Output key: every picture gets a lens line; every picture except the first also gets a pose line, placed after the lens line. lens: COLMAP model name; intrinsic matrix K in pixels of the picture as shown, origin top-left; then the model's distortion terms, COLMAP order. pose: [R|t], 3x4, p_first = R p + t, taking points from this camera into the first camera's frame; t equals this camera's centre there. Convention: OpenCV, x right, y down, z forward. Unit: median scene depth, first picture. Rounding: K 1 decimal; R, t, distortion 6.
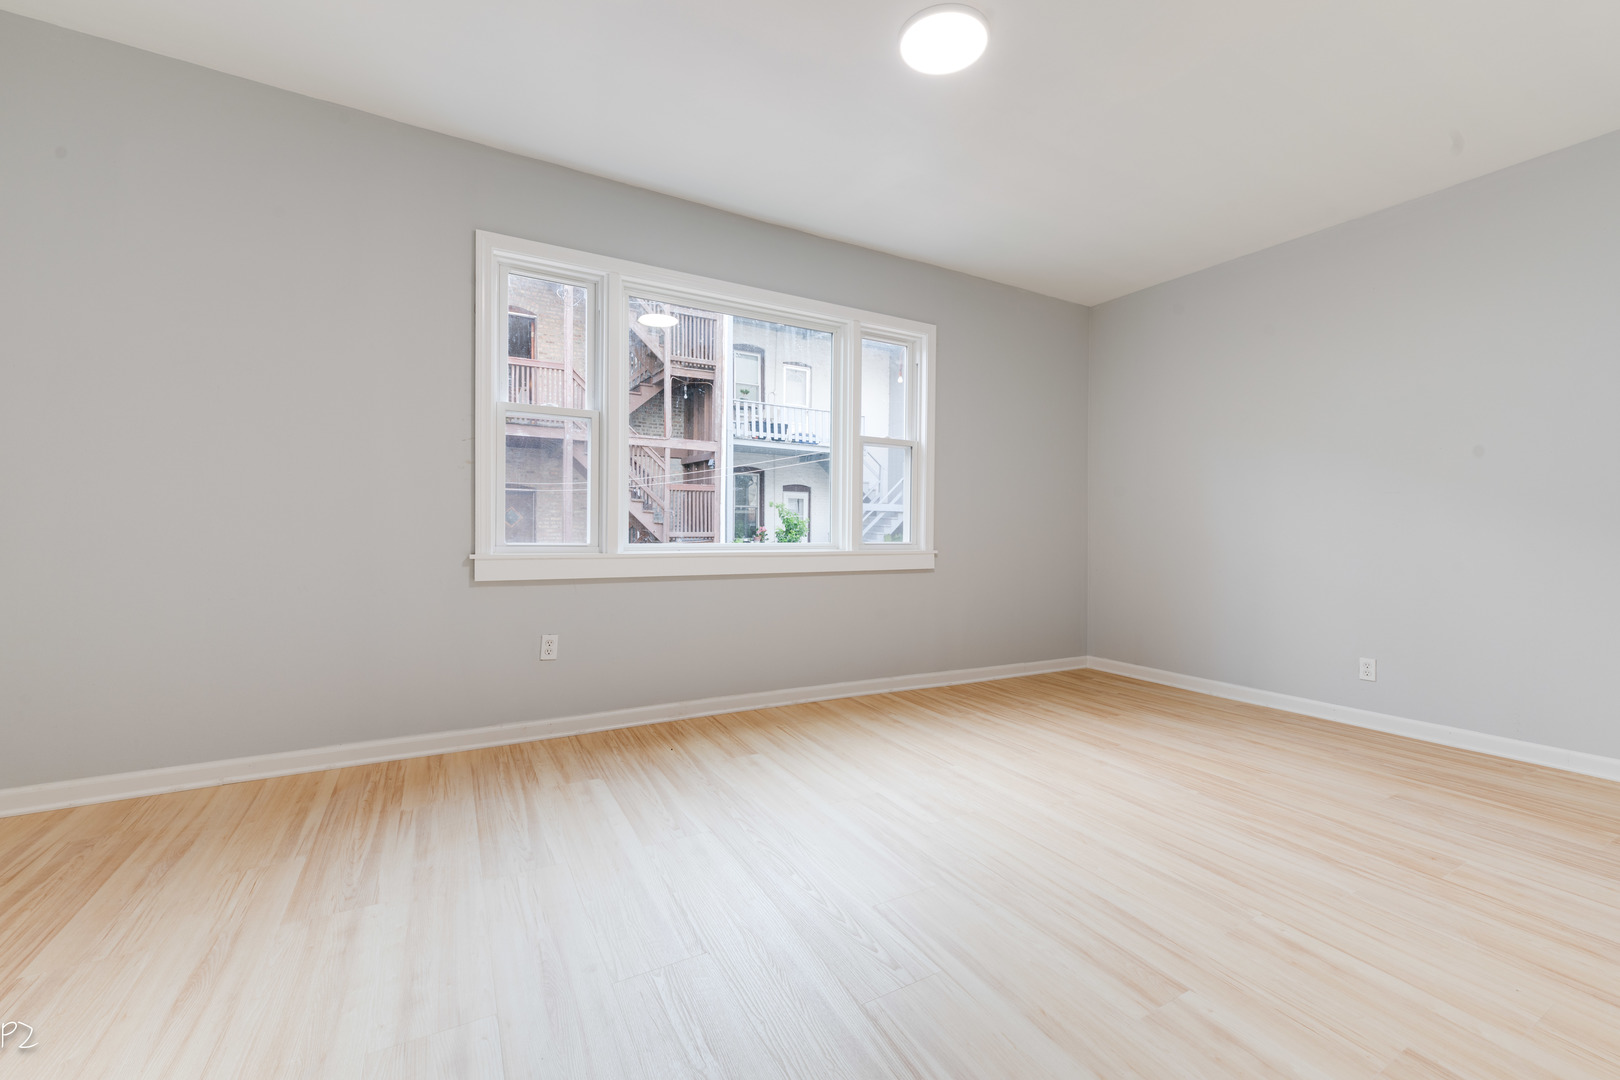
lens RADIAL K [[664.7, 0, 832.4], [0, 664.7, 541.2], [0, 0, 1]] dist [0.006648, -0.000515]
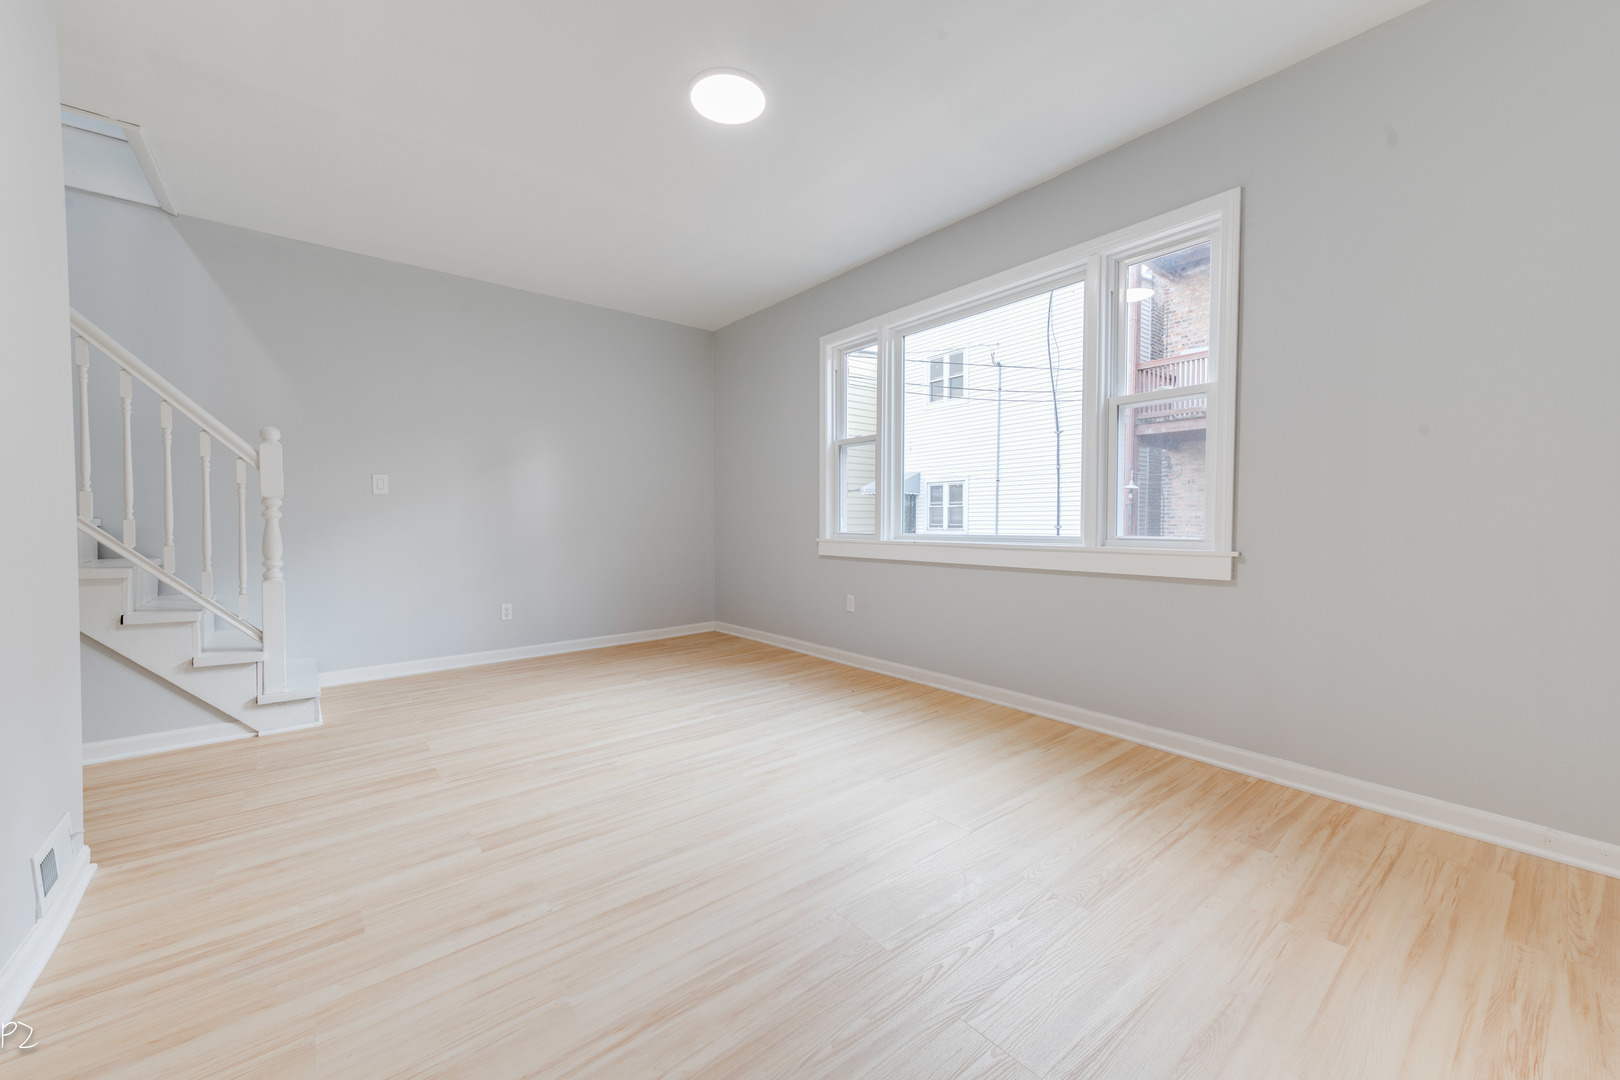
lens RADIAL K [[630.6, 0, 816.1], [0, 630.6, 541.8], [0, 0, 1]] dist [0.007086, -0.000395]
pose [[0.155627, 0.025093, -0.987497, 0.837886], [-0.011833, 0.999653, 0.023537, -0.006641], [0.987745, 0.008022, 0.155870, 0.641071]]
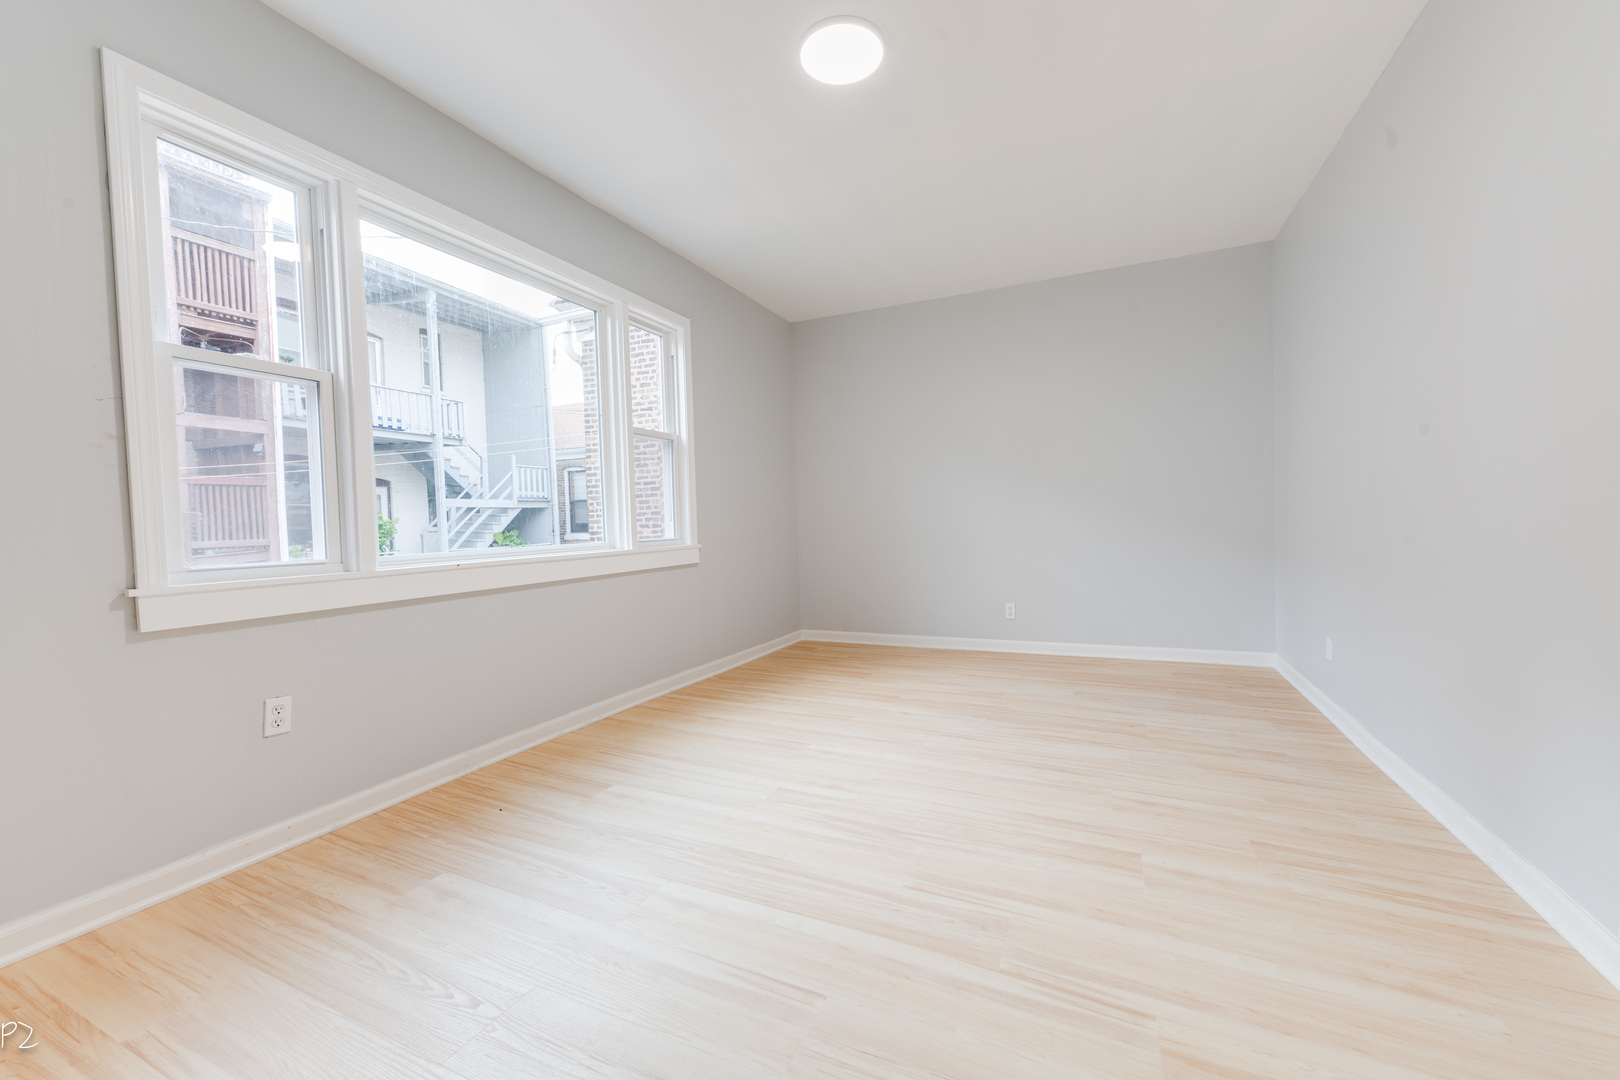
lens RADIAL K [[630.6, 0, 816.1], [0, 630.6, 541.8], [0, 0, 1]] dist [0.007086, -0.000395]
pose [[0.817251, -0.051064, 0.574015, -0.306899], [0.043379, 0.998692, 0.027082, -0.010452], [-0.574647, 0.002767, 0.818397, 0.141834]]
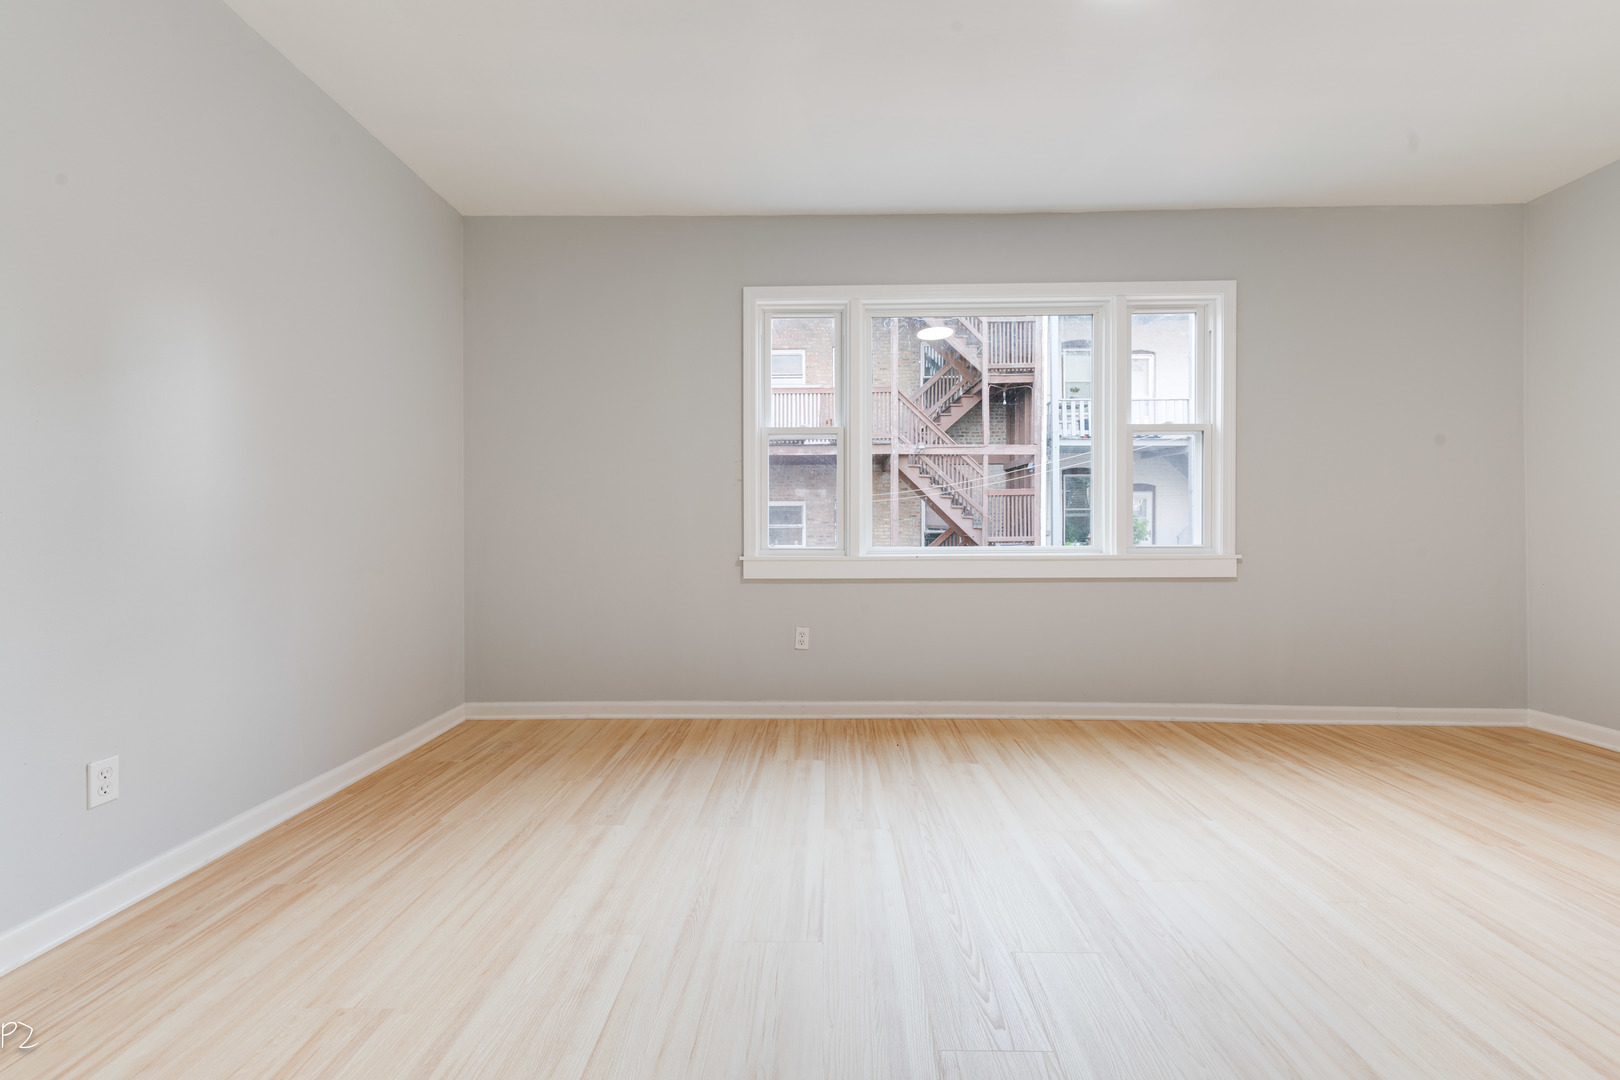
lens RADIAL K [[642.8, 0, 816.1], [0, 642.8, 540.7], [0, 0, 1]] dist [0.006899, -0.000519]
pose [[0.854747, -0.007957, -0.518984, 0.151475], [0.003500, 0.999948, -0.009566, 0.002606], [0.519033, 0.006360, 0.854731, 0.064357]]
